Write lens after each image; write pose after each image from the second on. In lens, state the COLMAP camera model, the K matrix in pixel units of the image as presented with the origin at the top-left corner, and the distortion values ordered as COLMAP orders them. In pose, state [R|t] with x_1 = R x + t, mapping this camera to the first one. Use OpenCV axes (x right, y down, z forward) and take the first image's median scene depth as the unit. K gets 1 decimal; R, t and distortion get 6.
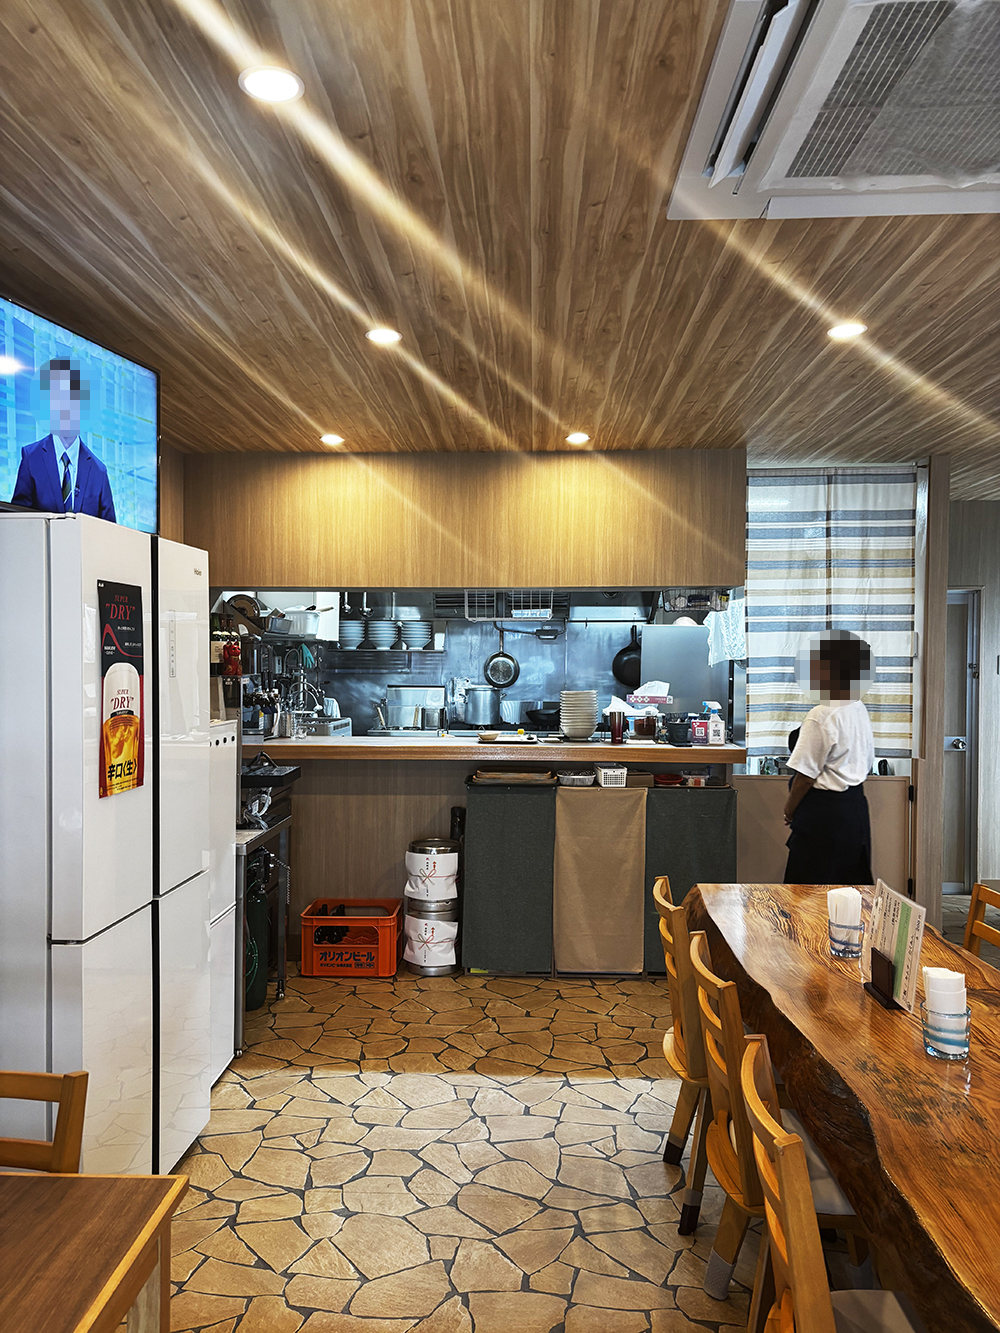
lens RADIAL K [[1013.7, 0, 492.6], [0, 1013.7, 666.3], [0, 0, 1]] dist [0.042649, -0.050737]
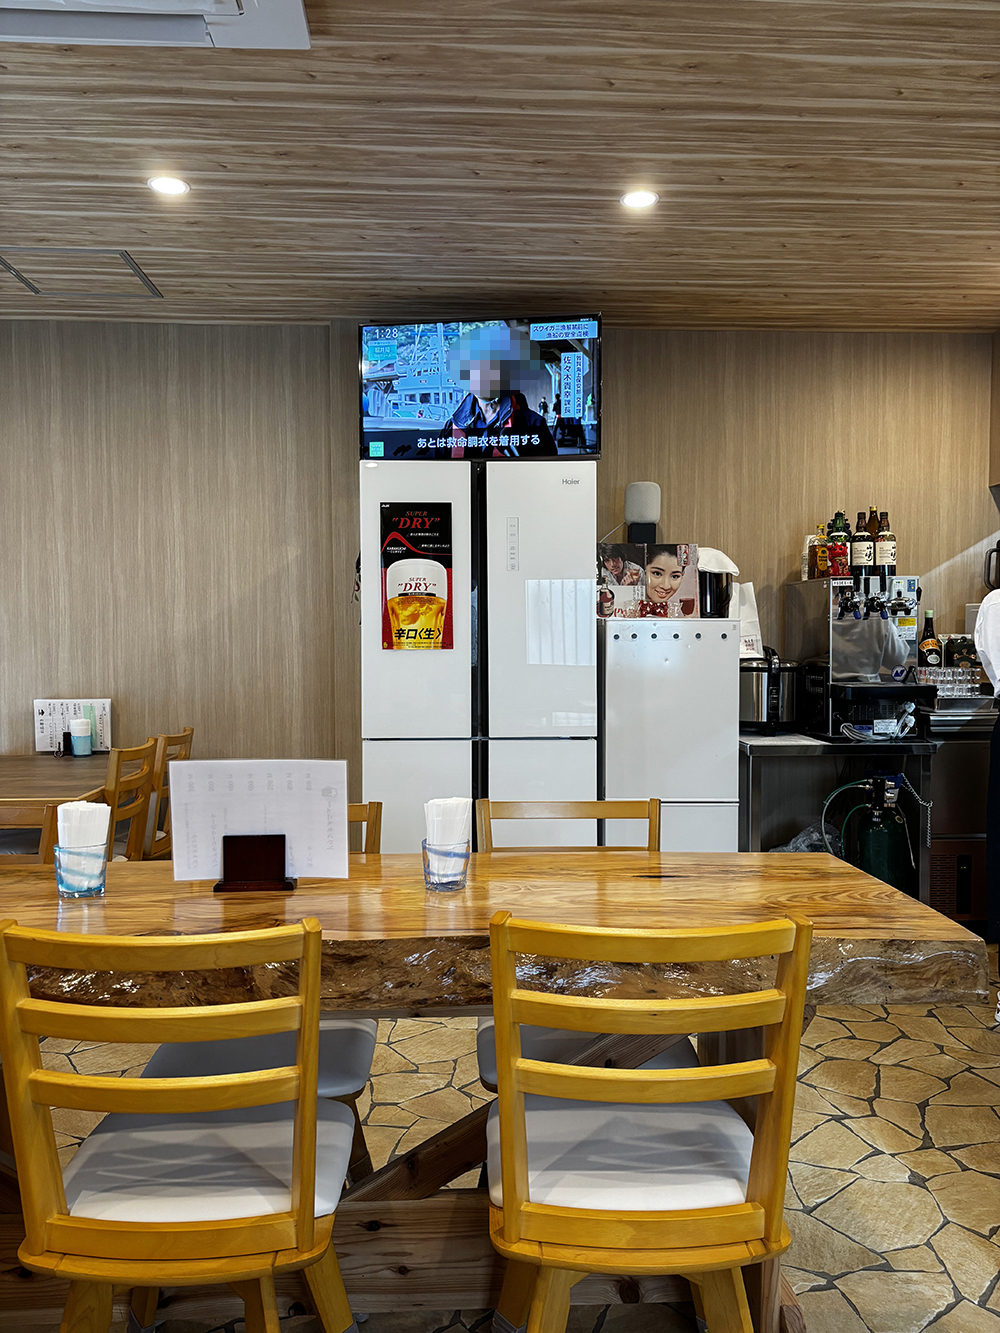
lens RADIAL K [[1013.7, 0, 492.6], [0, 1013.7, 666.3], [0, 0, 1]] dist [0.042649, -0.050737]
pose [[0.083856, 0.023624, -0.996198, 0.554581], [-0.002998, 0.999720, 0.023455, 0.059382], [0.996473, 0.001020, 0.083903, 0.516575]]
